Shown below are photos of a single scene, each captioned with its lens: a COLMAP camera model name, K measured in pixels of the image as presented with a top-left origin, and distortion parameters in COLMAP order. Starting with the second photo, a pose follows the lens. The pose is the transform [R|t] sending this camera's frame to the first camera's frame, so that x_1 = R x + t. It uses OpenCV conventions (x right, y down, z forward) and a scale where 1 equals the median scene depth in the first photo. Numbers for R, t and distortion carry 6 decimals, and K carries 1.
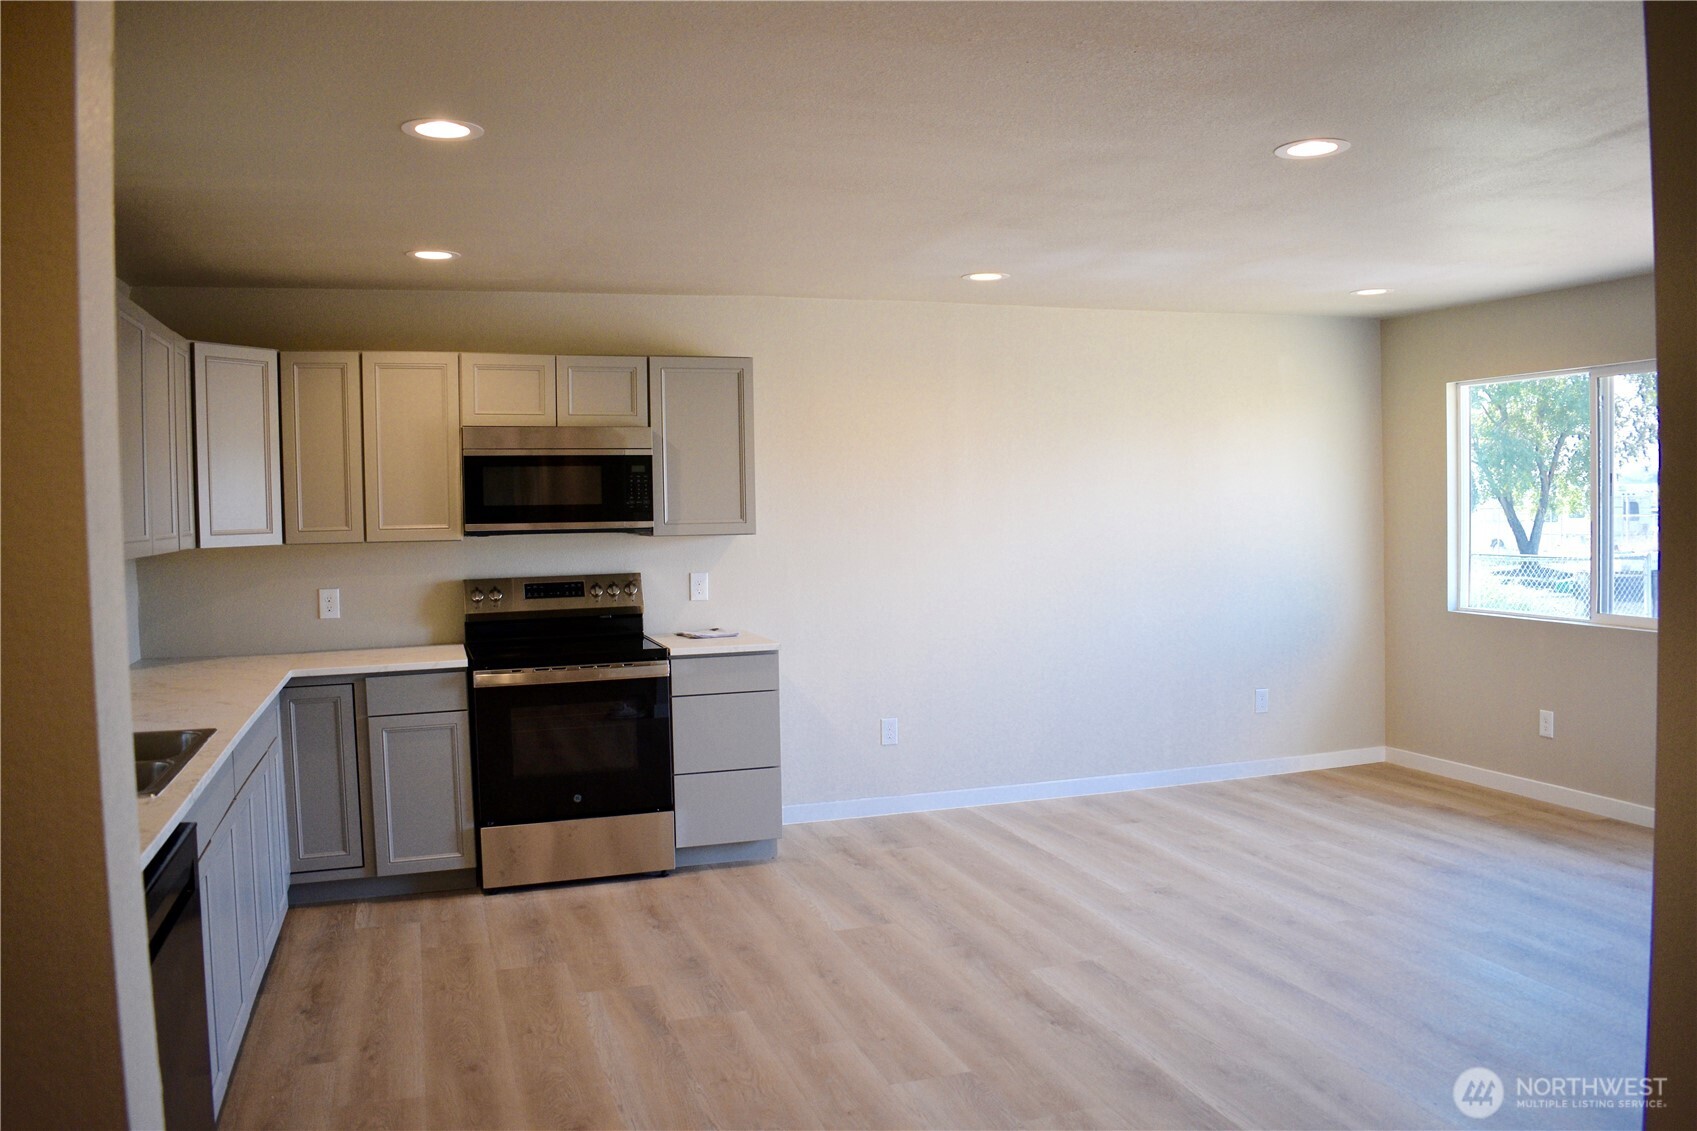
lens RADIAL K [[1329.3, 0, 865.1], [0, 1329.3, 565.1], [0, 0, 1]] dist [-0.090224, 0.007789]
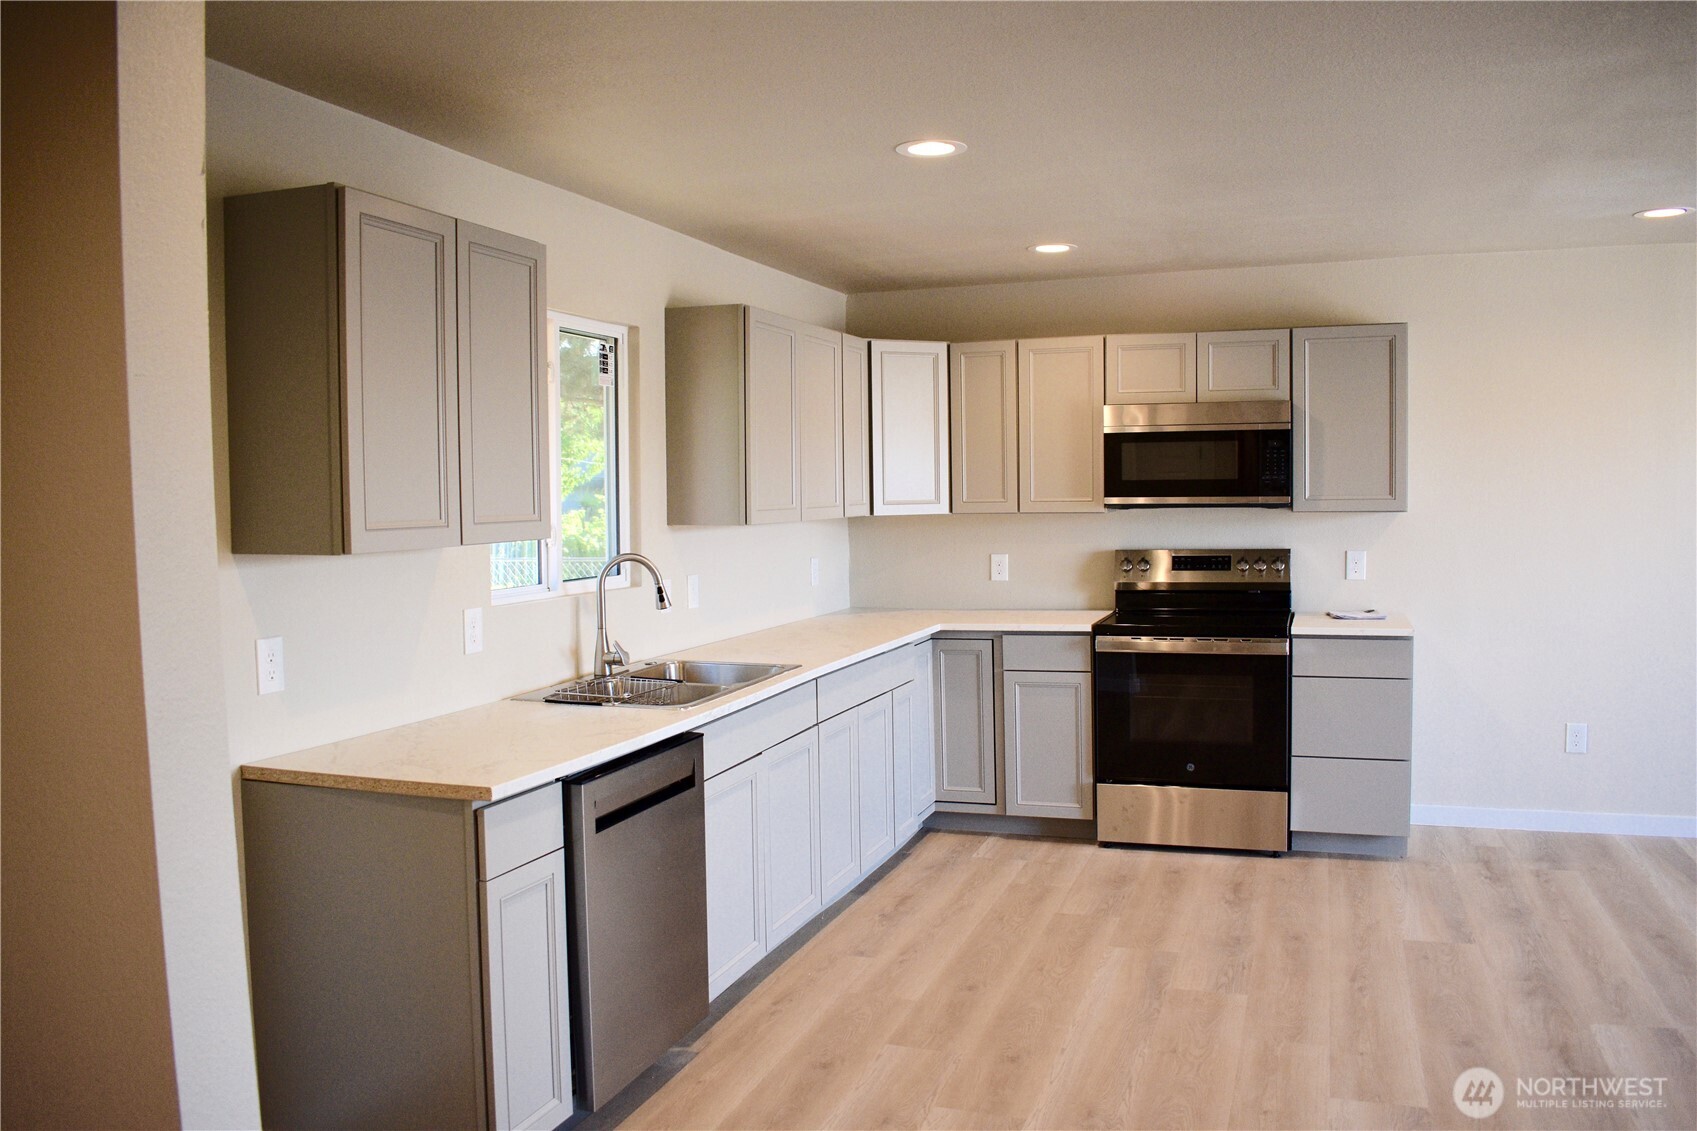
lens RADIAL K [[1329.3, 0, 865.1], [0, 1329.3, 565.1], [0, 0, 1]] dist [-0.090224, 0.007789]
pose [[0.787935, 0.039457, -0.614493, 0.208127], [-0.026586, 0.999194, 0.030069, -0.003722], [0.615184, -0.007356, 0.788349, 0.041786]]
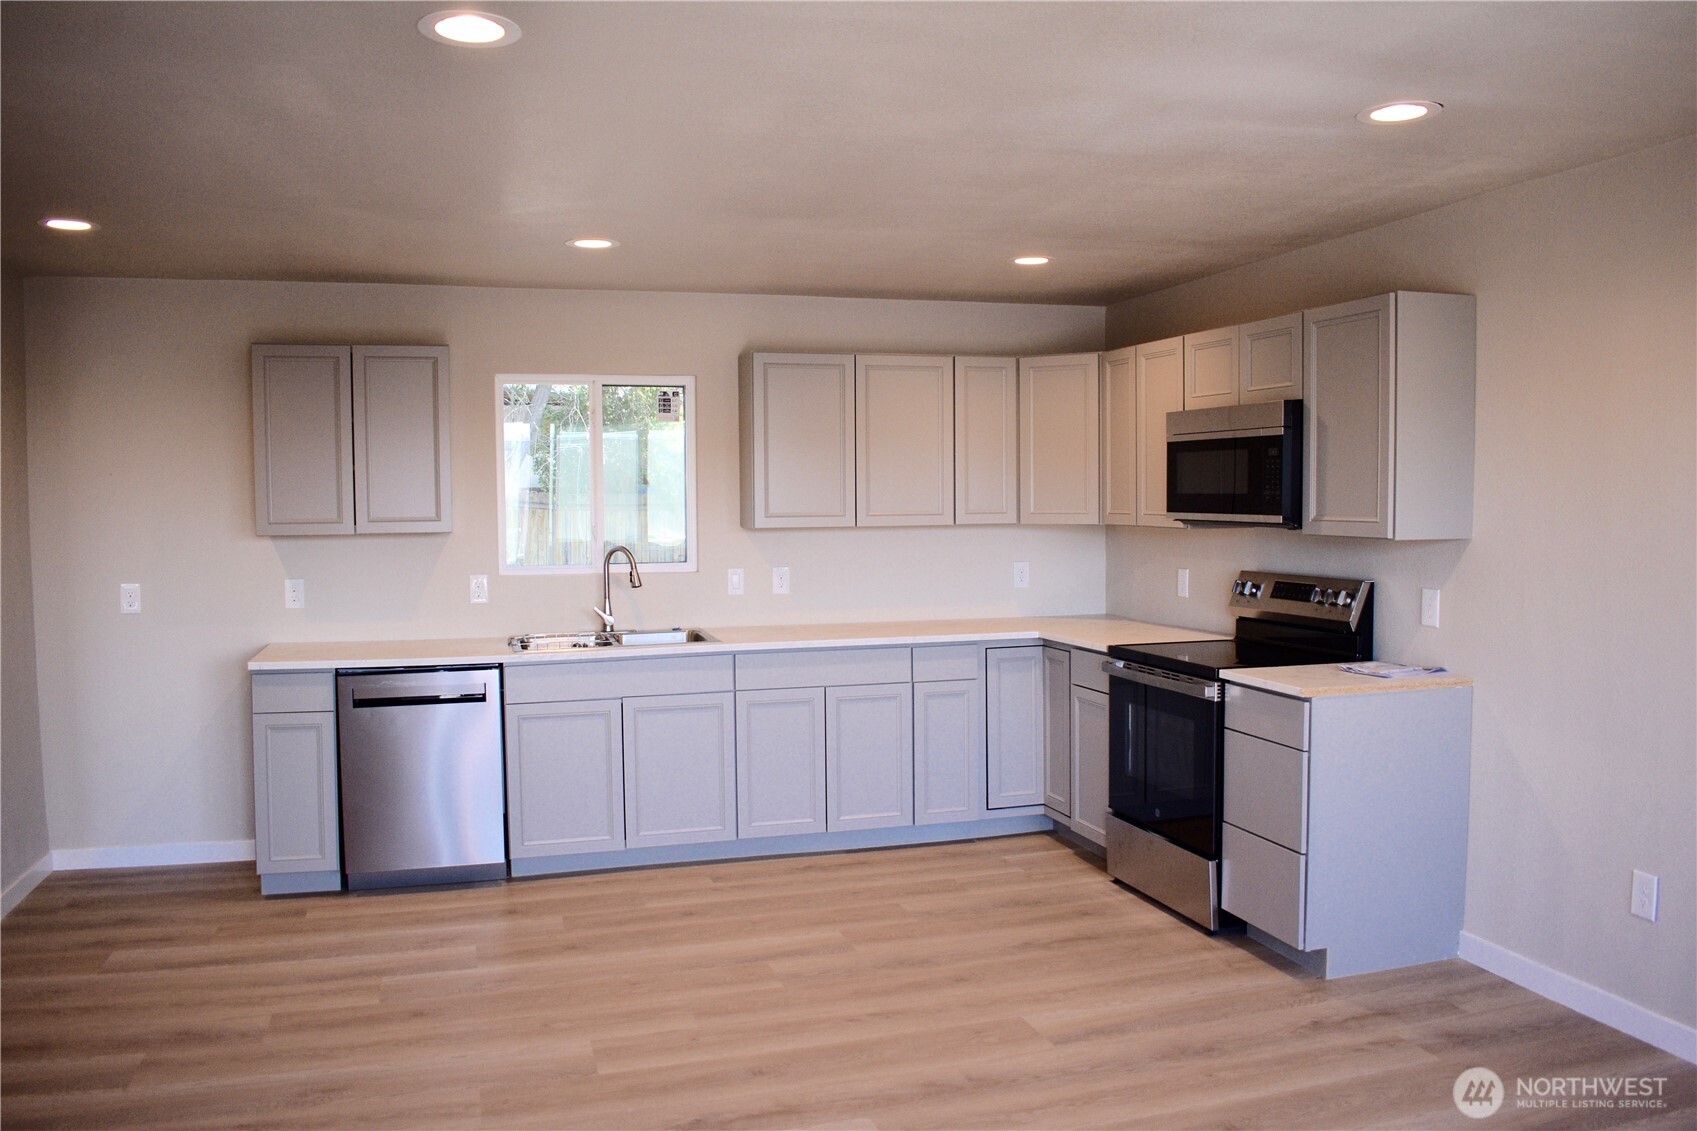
lens RADIAL K [[1329.3, 0, 865.1], [0, 1329.3, 565.1], [0, 0, 1]] dist [-0.090224, 0.007789]
pose [[-0.033041, 0.069106, -0.997062, 0.707570], [-0.039814, 0.996724, 0.070402, -0.053540], [0.998661, 0.042024, -0.030182, 0.828429]]
